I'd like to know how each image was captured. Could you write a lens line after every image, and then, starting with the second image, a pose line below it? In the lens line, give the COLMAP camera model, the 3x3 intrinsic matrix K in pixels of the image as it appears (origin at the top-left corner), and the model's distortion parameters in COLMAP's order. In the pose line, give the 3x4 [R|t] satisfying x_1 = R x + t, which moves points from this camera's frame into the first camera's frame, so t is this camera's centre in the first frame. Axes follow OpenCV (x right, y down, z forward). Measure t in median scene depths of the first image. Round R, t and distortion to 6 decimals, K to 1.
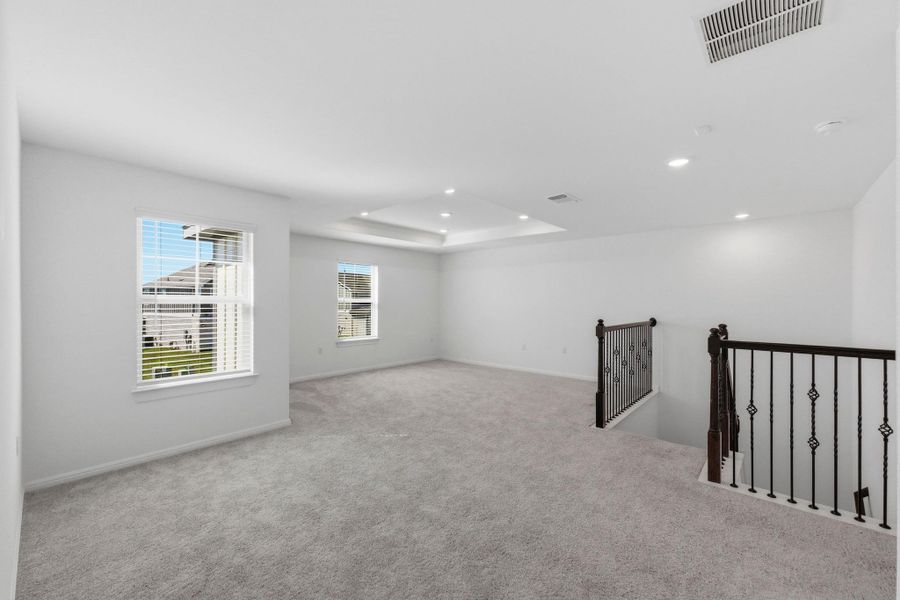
lens RADIAL K [[367.3, 0, 450.0], [0, 367.3, 300.0], [0, 0, 1]] dist [0.001339, 0.000843]
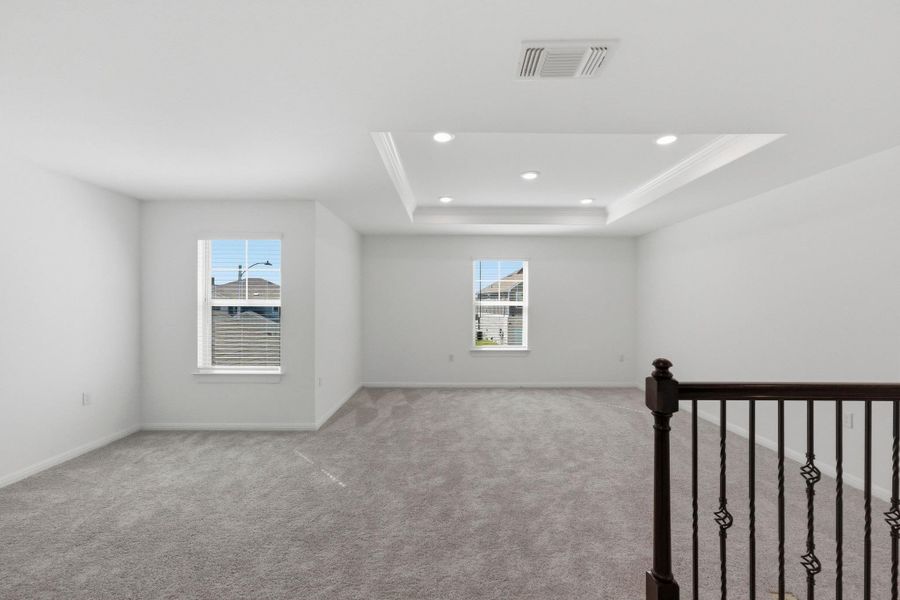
lens RADIAL K [[358.7, 0, 450.0], [0, 358.7, 300.0], [0, 0, 1]] dist [-0.001652, 0.000348]
pose [[0.661060, -0.008876, -0.750280, 0.462872], [0.002427, 0.999950, -0.009692, 0.001358], [0.750329, 0.004587, 0.661049, 0.555356]]
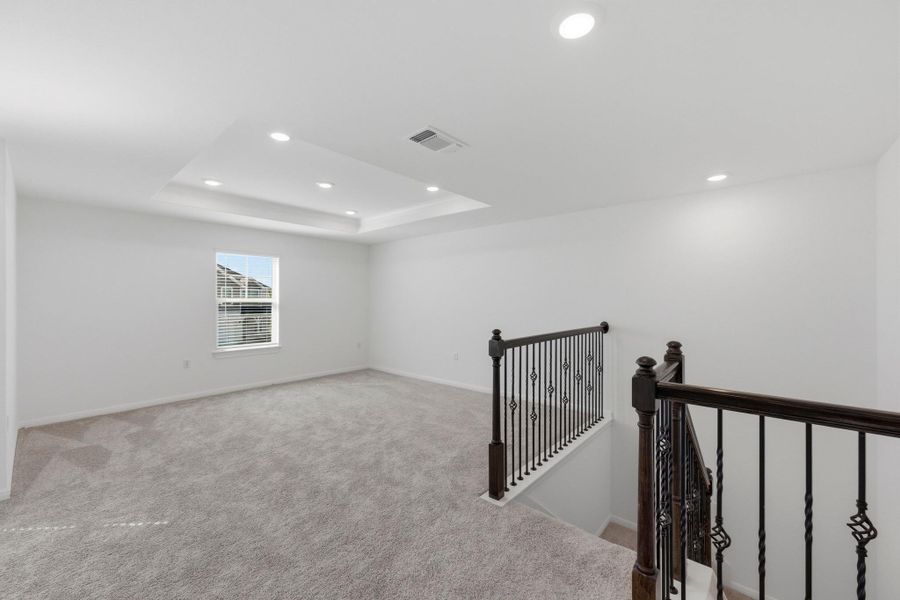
lens RADIAL K [[358.7, 0, 450.0], [0, 358.7, 300.0], [0, 0, 1]] dist [-0.001652, 0.000348]
pose [[0.999956, -0.003780, 0.008551, 0.283377], [0.003739, 0.999982, 0.004751, -0.001445], [-0.008569, -0.004719, 0.999952, 0.327546]]
